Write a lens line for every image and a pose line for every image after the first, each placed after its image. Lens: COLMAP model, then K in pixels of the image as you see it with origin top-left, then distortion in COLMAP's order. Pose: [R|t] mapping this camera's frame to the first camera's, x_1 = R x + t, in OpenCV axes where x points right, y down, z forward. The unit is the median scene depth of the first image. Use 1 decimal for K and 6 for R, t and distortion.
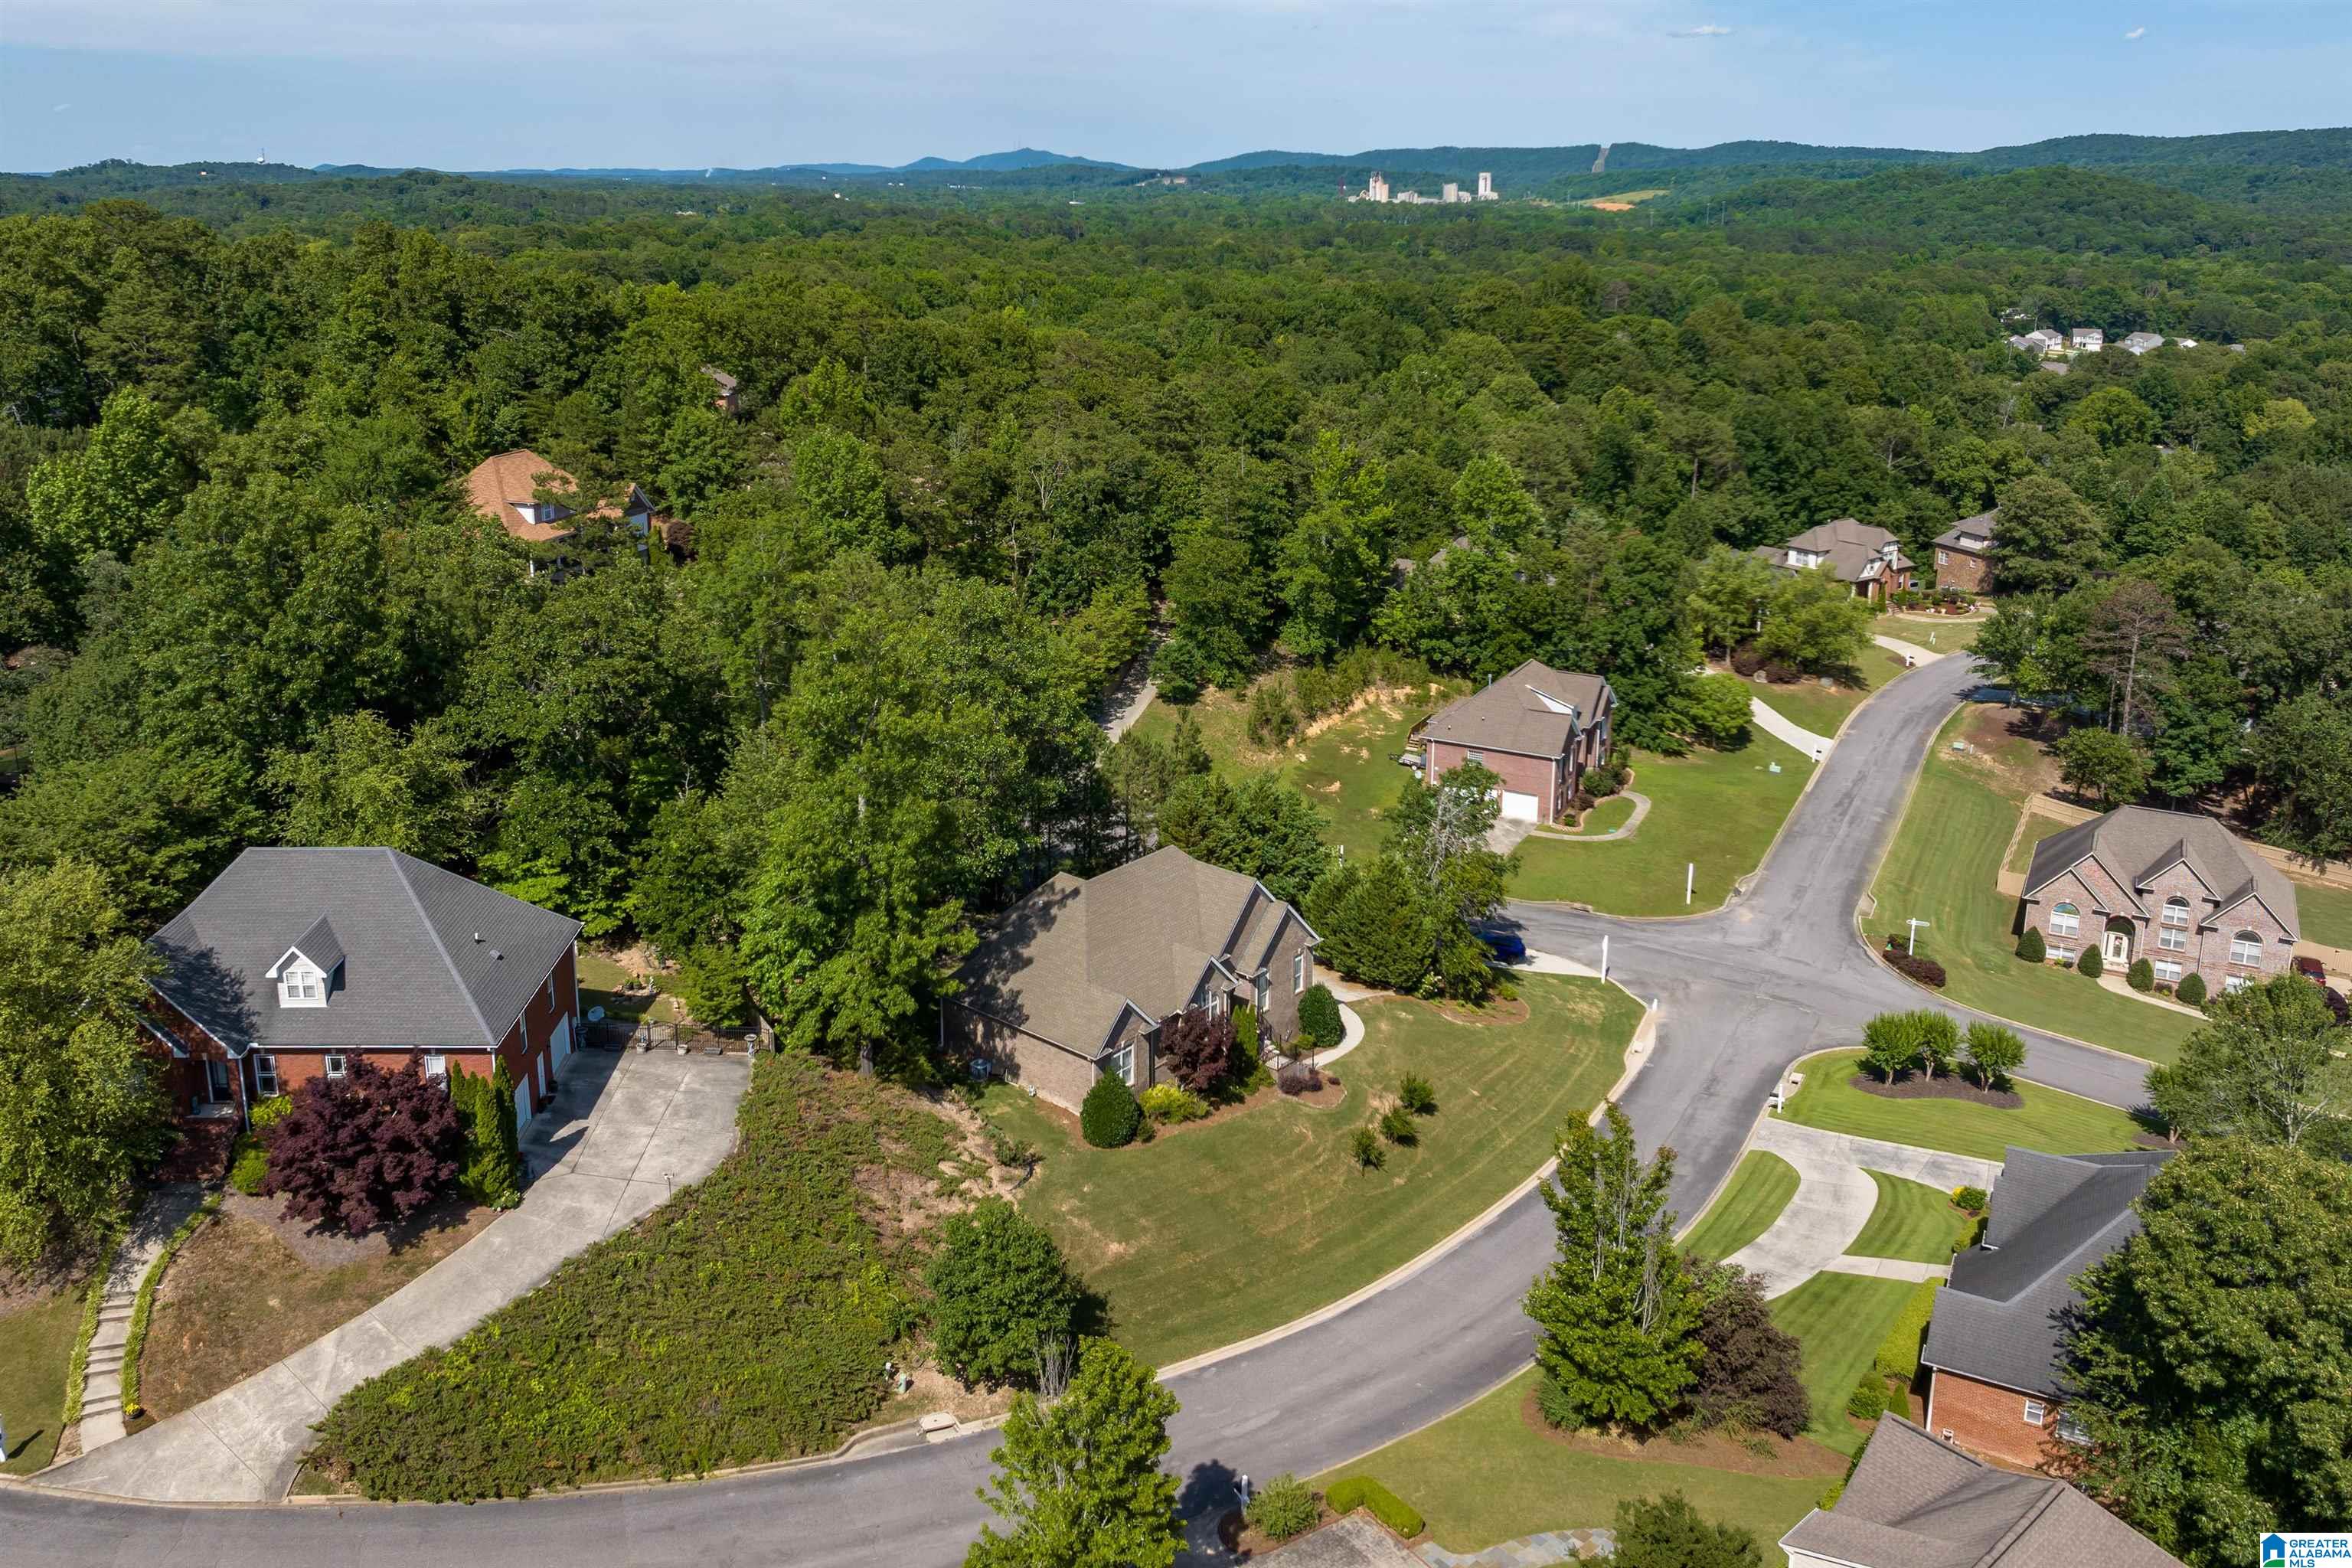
lens RADIAL K [[1681.0, 0, 1206.2], [0, 1681.0, 745.6], [0, 0, 1]] dist [-0.043939, -0.000240]
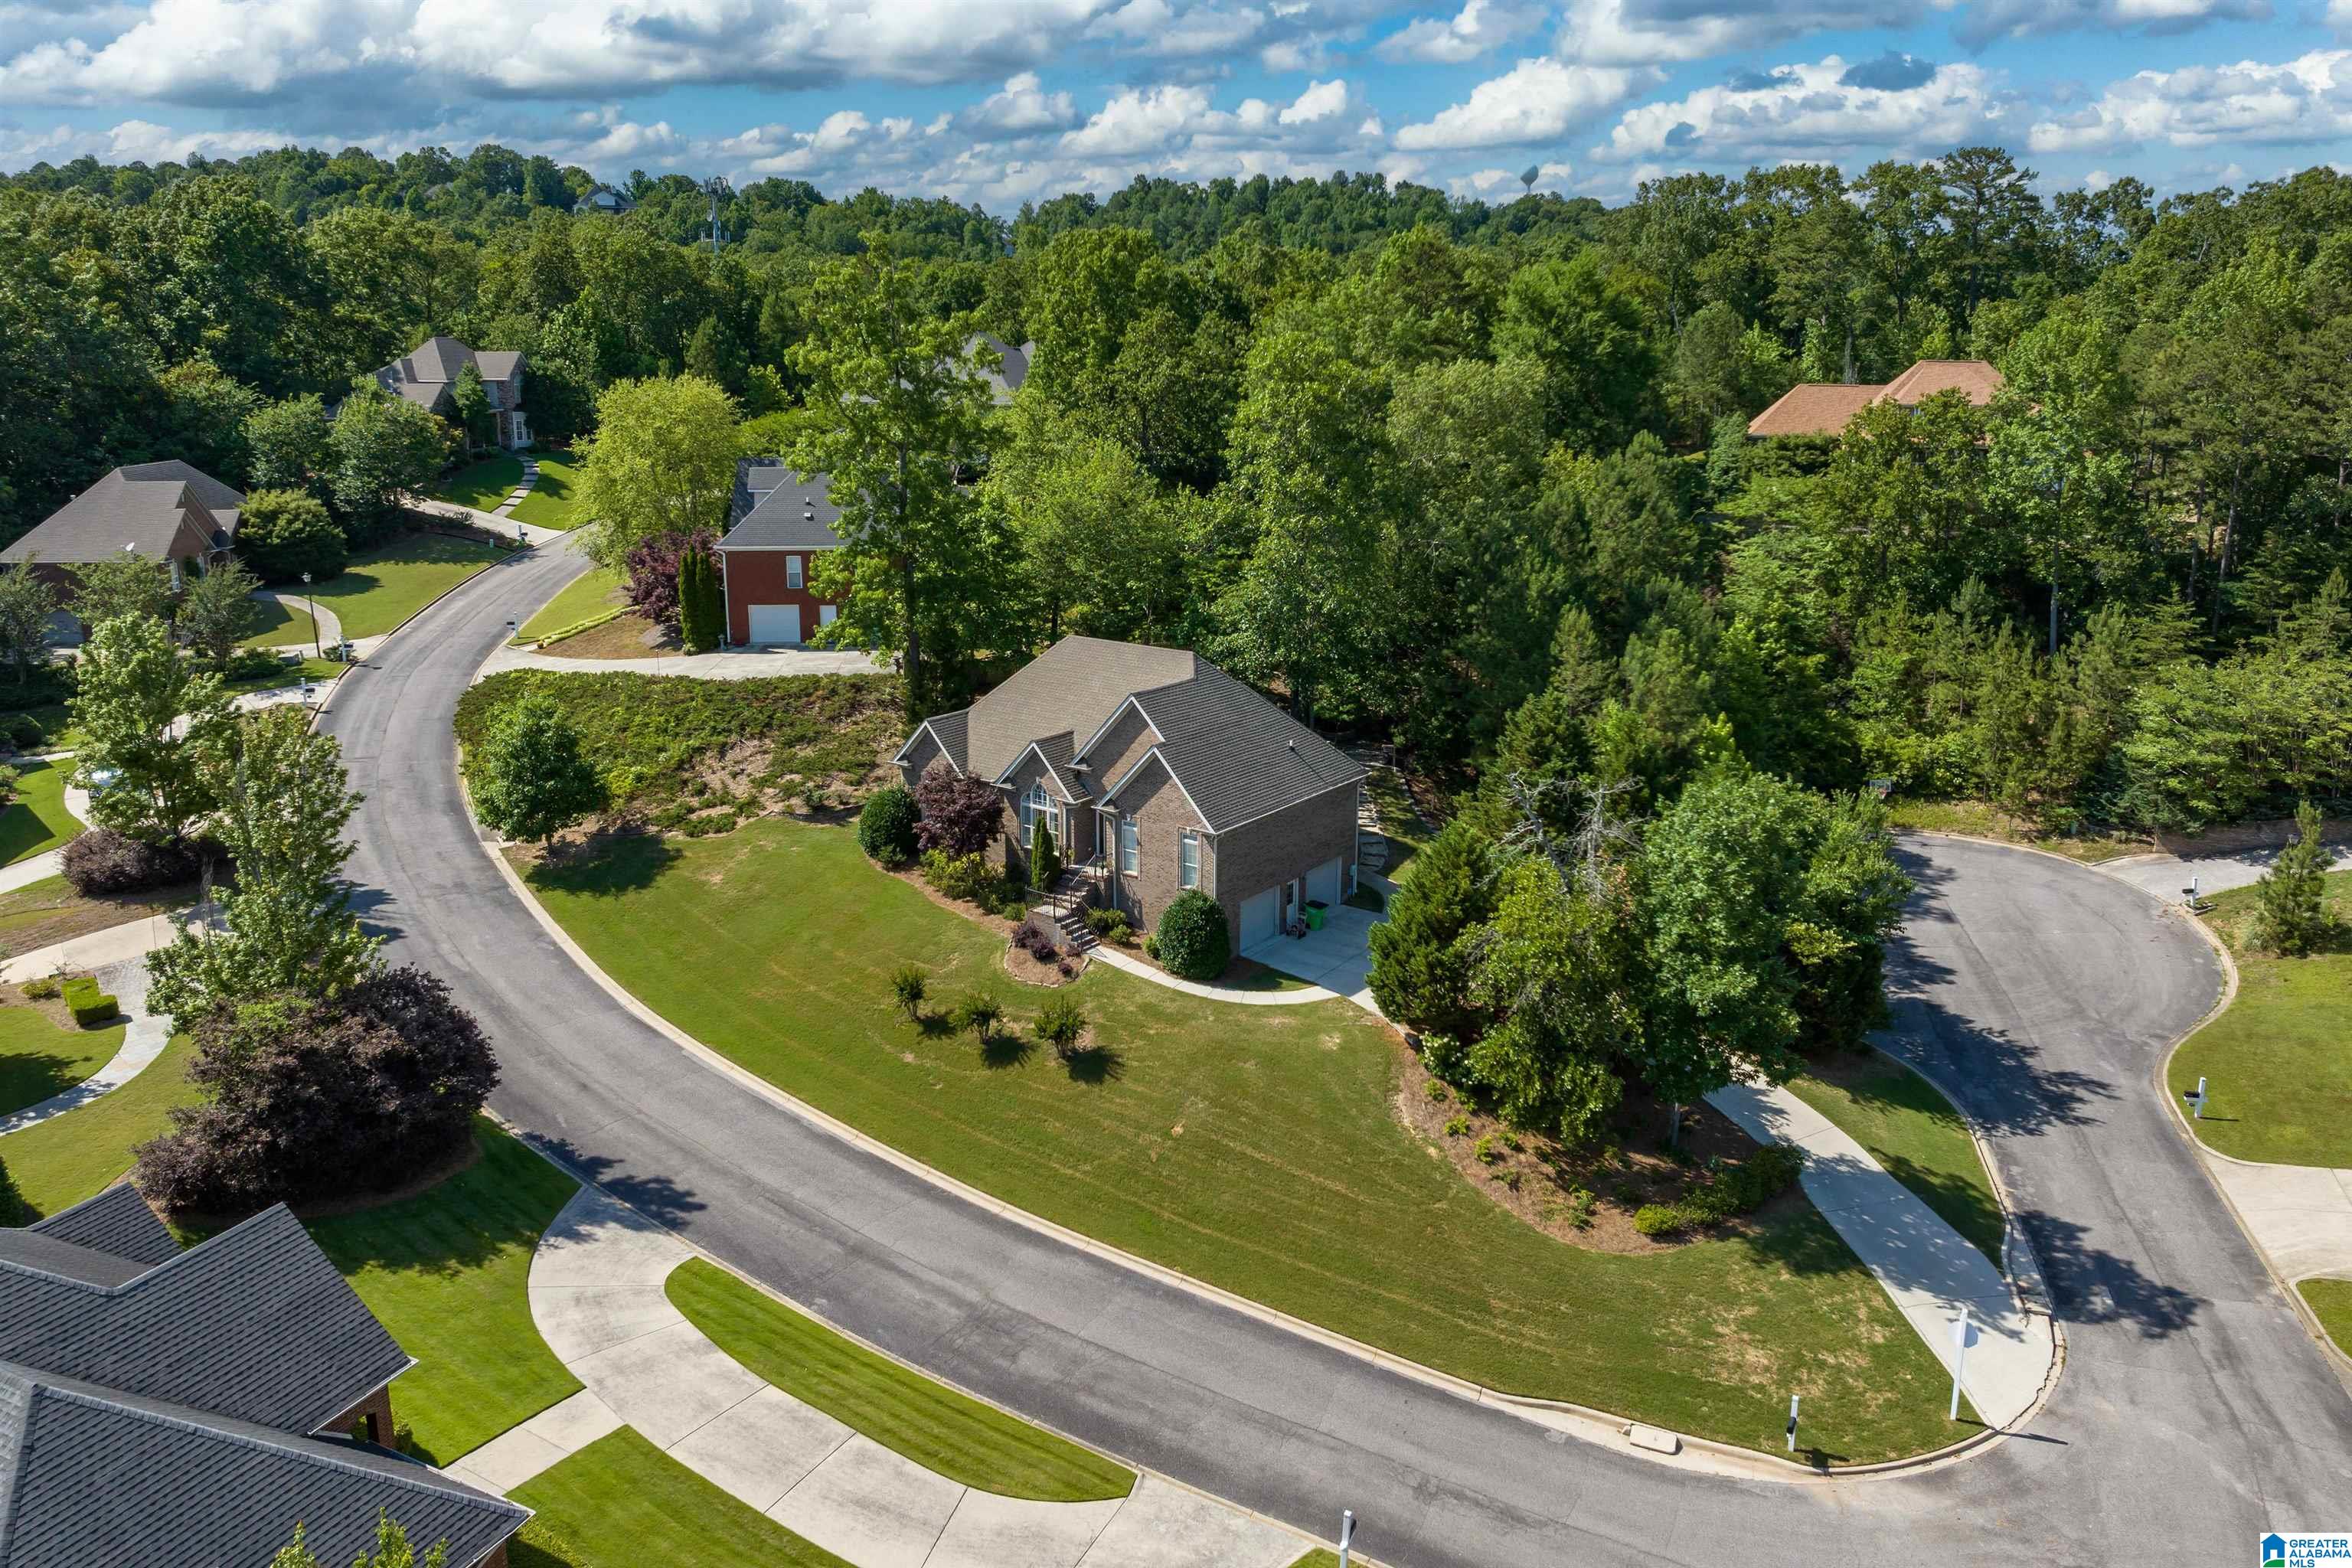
lens RADIAL K [[1681.0, 0, 1206.2], [0, 1681.0, 745.6], [0, 0, 1]] dist [-0.043939, -0.000240]
pose [[0.041904, 0.223898, -0.973711, 0.824265], [-0.293694, 0.934271, 0.202190, -0.062516], [0.954980, 0.277501, 0.104908, 1.016124]]
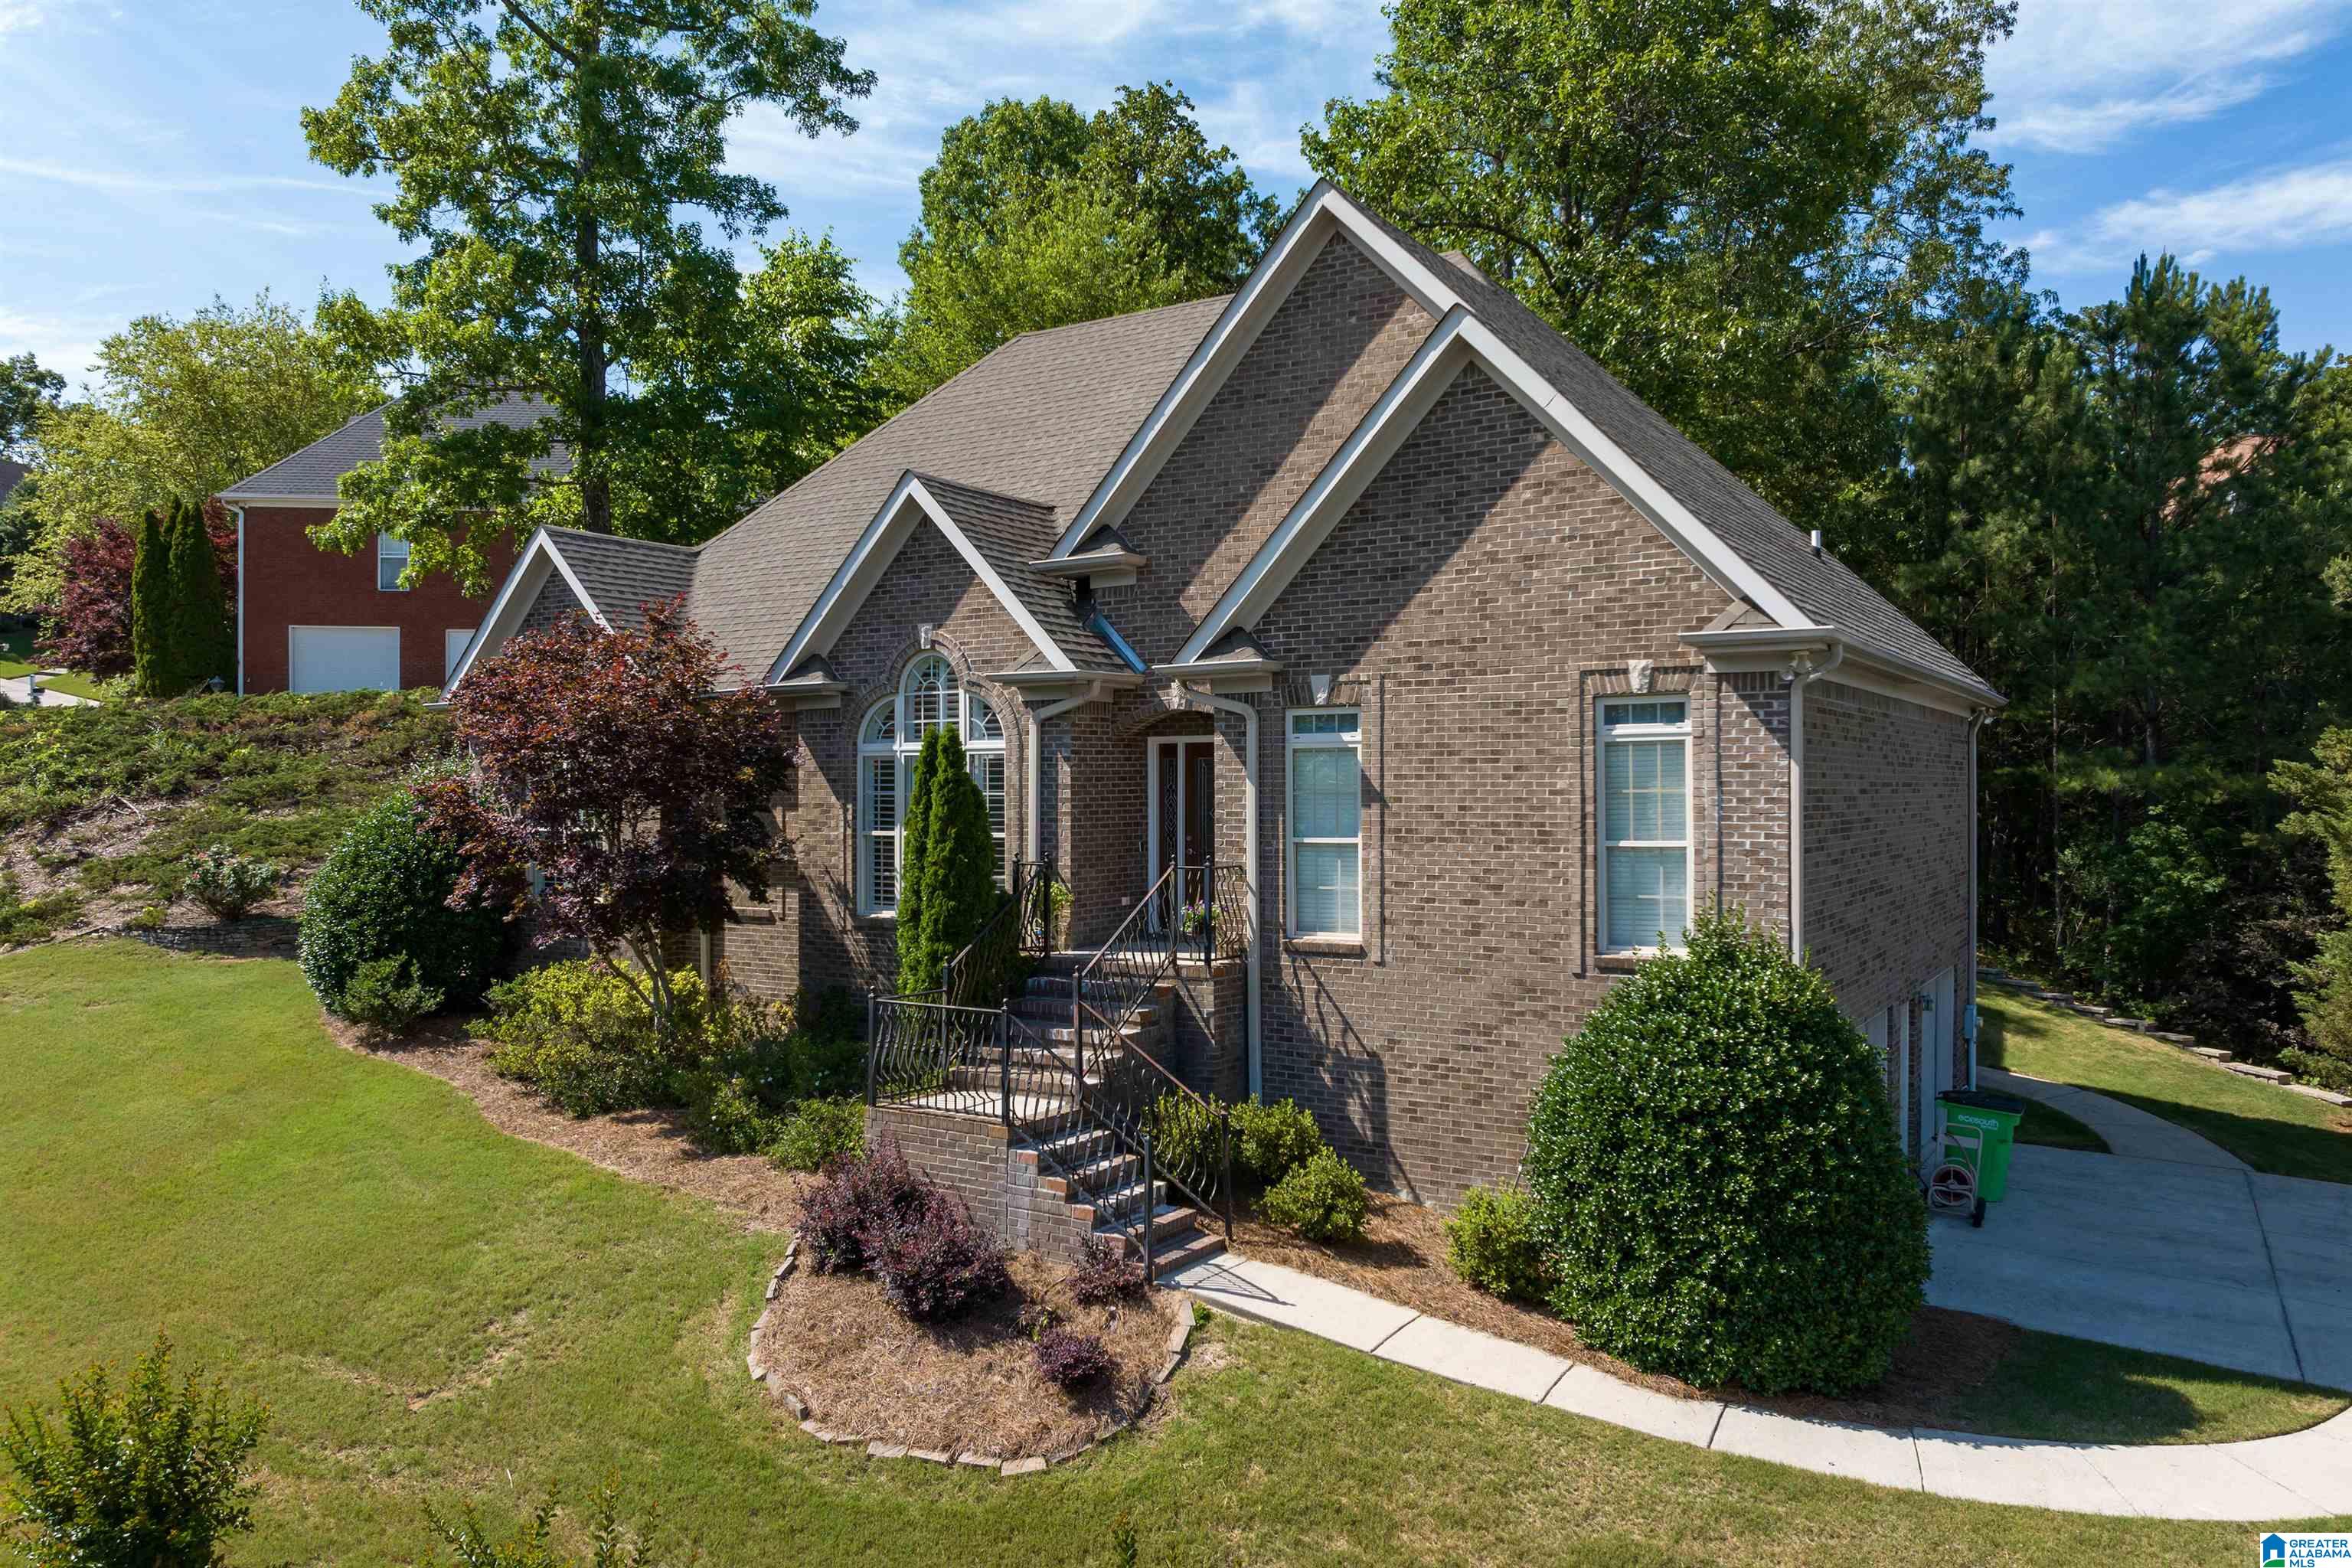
lens RADIAL K [[1662.8, 0, 1192.8], [0, 1662.8, 789.8], [0, 0, 1]] dist [-0.012243, -0.074932]
pose [[0.122244, -0.019638, -0.992306, 0.223424], [-0.284911, 0.957030, -0.054039, 0.170820], [0.950727, 0.289325, 0.111396, 1.043631]]
